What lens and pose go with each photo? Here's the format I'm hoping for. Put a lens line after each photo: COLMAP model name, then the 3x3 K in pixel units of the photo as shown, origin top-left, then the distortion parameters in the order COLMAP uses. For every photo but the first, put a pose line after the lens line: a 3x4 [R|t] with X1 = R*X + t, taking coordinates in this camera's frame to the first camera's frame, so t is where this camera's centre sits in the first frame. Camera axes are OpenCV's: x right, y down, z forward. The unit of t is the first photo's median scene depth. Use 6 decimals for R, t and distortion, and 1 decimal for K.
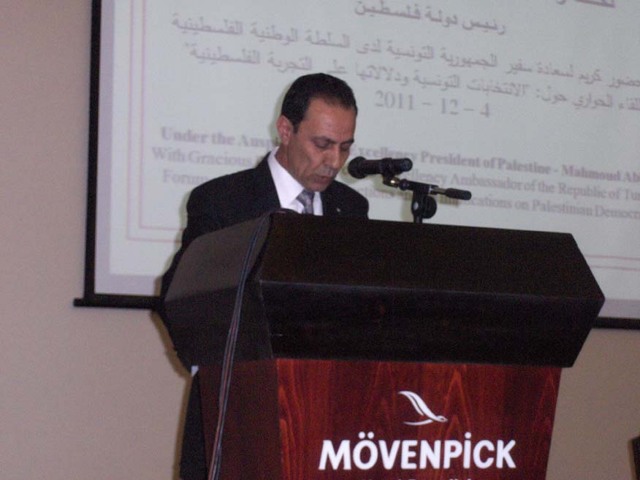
lens RADIAL K [[1628.5, 0, 320.0], [0, 1628.5, 240.0], [0, 0, 1]] dist [-0.078095, -0.378762]
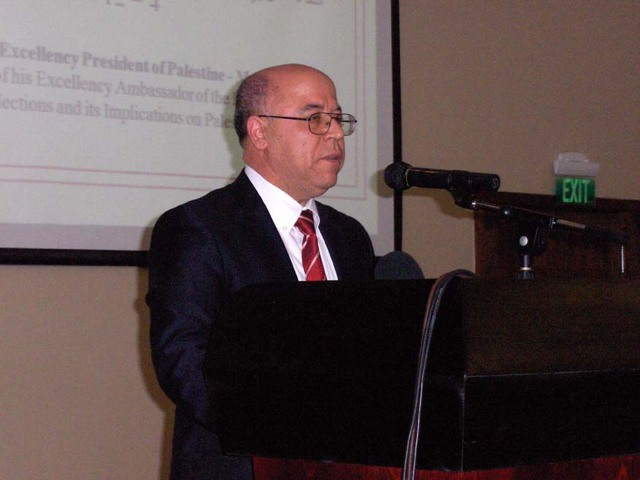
lens RADIAL K [[1897.0, 0, 320.0], [0, 1897.0, 240.0], [0, 0, 1]] dist [-0.002945, 0.065781]
pose [[0.936899, -0.002917, 0.349588, -0.161381], [-0.026894, 0.996401, 0.080391, -0.042293], [-0.348564, -0.084720, 0.933448, 0.084367]]
